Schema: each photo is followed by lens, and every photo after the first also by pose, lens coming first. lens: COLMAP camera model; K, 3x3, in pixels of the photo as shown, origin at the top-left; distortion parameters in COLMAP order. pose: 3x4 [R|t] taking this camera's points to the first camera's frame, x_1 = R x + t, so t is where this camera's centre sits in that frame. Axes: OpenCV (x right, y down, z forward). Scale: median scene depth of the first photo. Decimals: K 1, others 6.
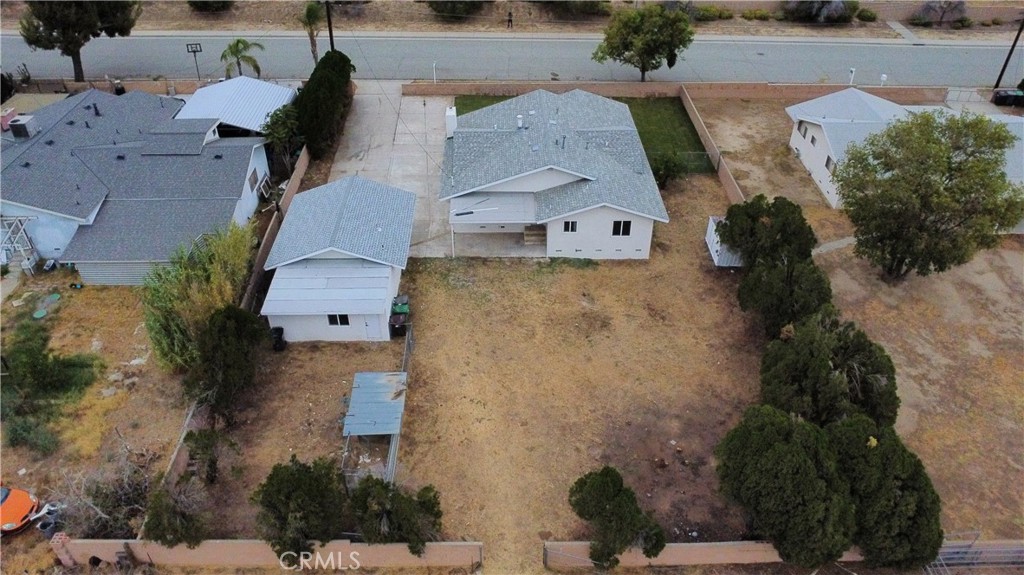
lens RADIAL K [[742.2, 0, 513.8], [0, 742.2, 282.8], [0, 0, 1]] dist [-0.022974, -0.008304]
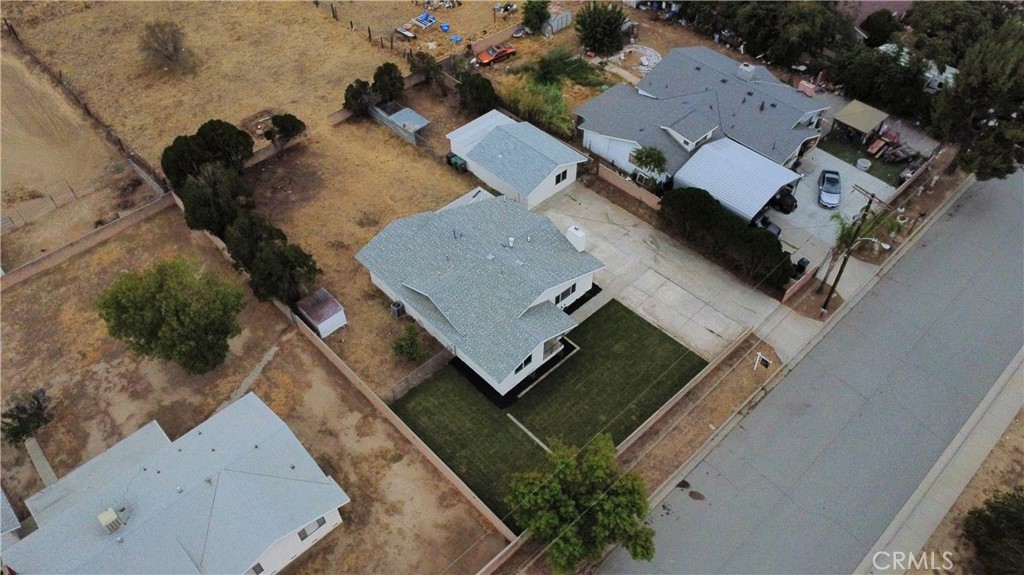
lens RADIAL K [[742.2, 0, 509.9], [0, 742.2, 287.3], [0, 0, 1]] dist [-0.022974, -0.008304]
pose [[-0.740040, 0.500139, -0.449668, 0.703360], [-0.399961, 0.210256, 0.892089, -1.537919], [0.540714, 0.840032, 0.044438, 1.264417]]
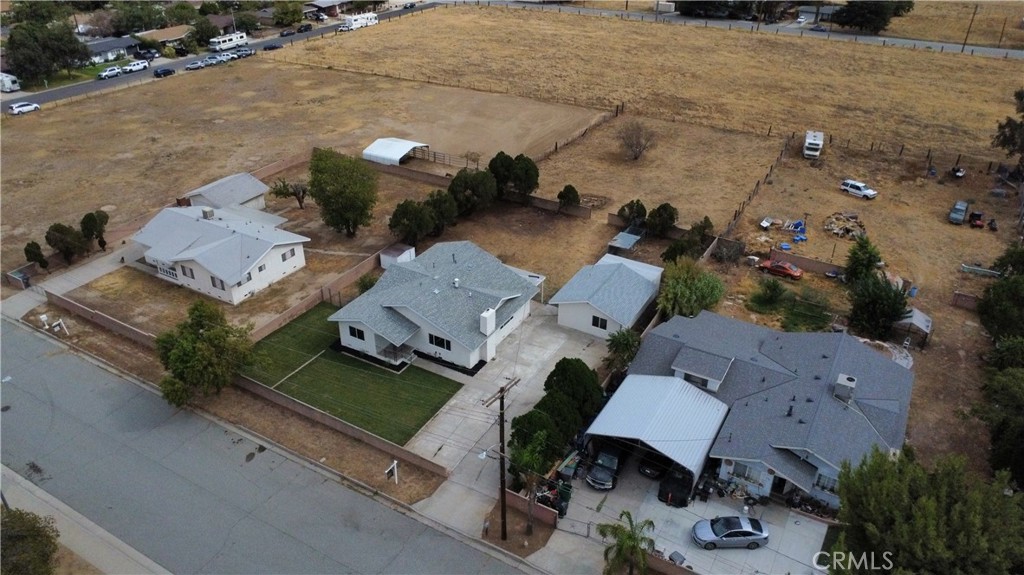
lens RADIAL K [[742.2, 0, 510.7], [0, 742.2, 289.6], [0, 0, 1]] dist [-0.022974, -0.008304]
pose [[-0.854750, -0.266476, 0.445413, -0.842544], [0.306473, 0.433469, 0.847454, -1.647065], [-0.418899, 0.860869, -0.288840, 1.701274]]
